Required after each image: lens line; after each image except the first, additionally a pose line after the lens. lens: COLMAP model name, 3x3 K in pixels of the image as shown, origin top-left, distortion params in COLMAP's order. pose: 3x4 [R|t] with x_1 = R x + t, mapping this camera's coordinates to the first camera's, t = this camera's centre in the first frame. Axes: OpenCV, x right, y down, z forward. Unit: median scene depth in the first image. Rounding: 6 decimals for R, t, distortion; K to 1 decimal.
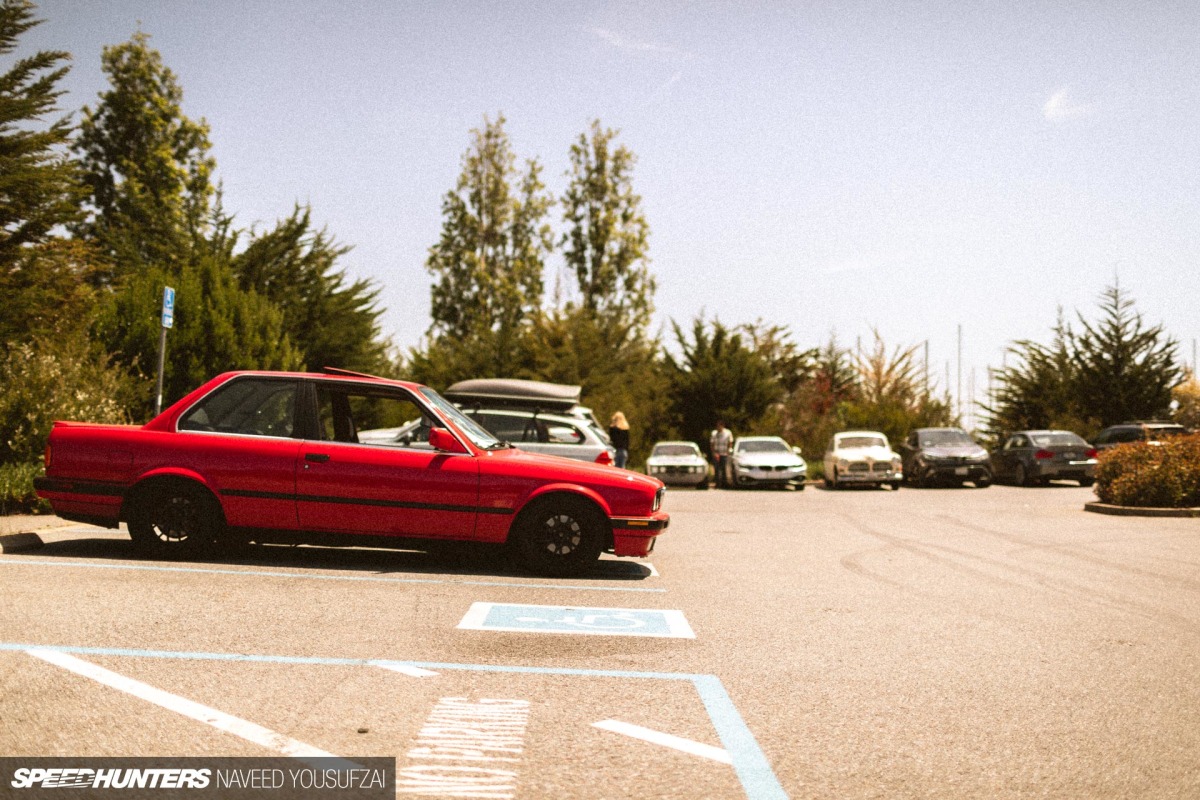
lens RADIAL K [[1267.0, 0, 599.9], [0, 1267.0, 400.2], [0, 0, 1]] dist [-0.016424, 0.000000]
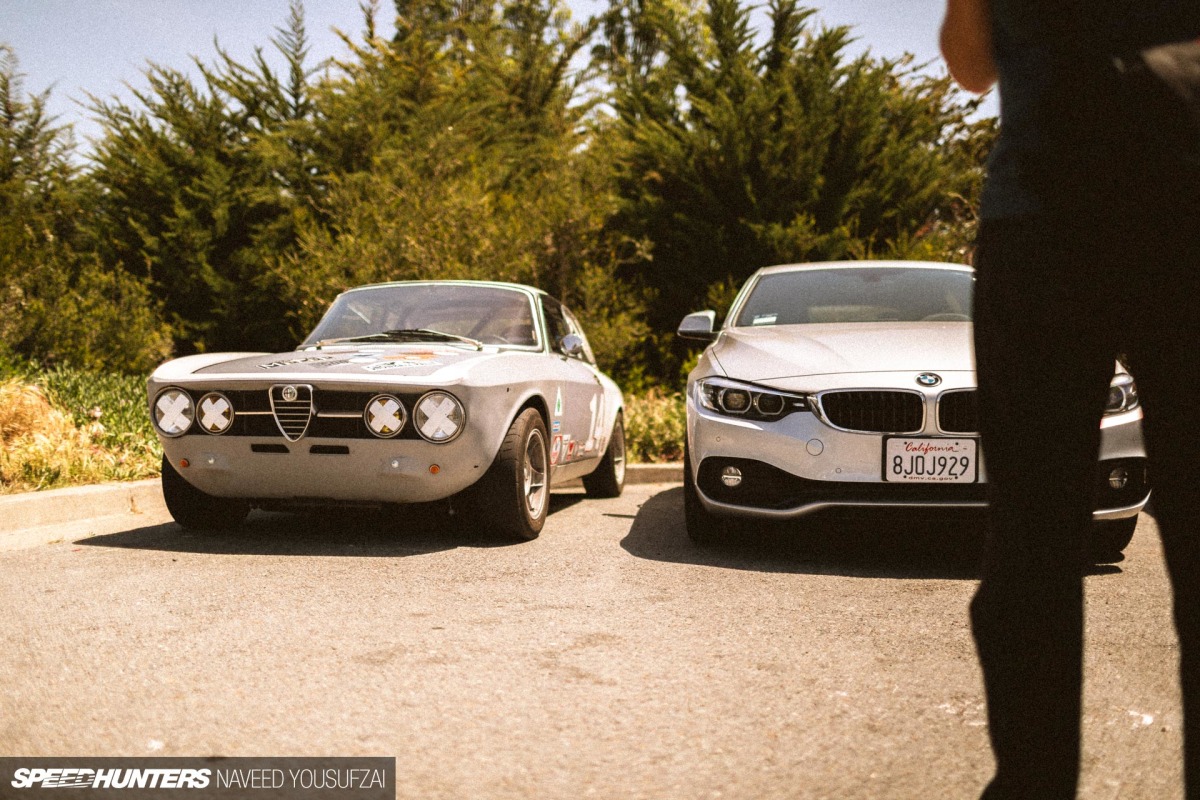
lens RADIAL K [[1267.0, 0, 600.0], [0, 1267.0, 400.5], [0, 0, 1]] dist [-0.016424, 0.000000]
pose [[0.992278, 0.013966, -0.123245, 0.101694], [-0.007470, 0.998566, 0.053015, 0.038865], [0.123809, -0.051685, 0.990959, 0.737426]]
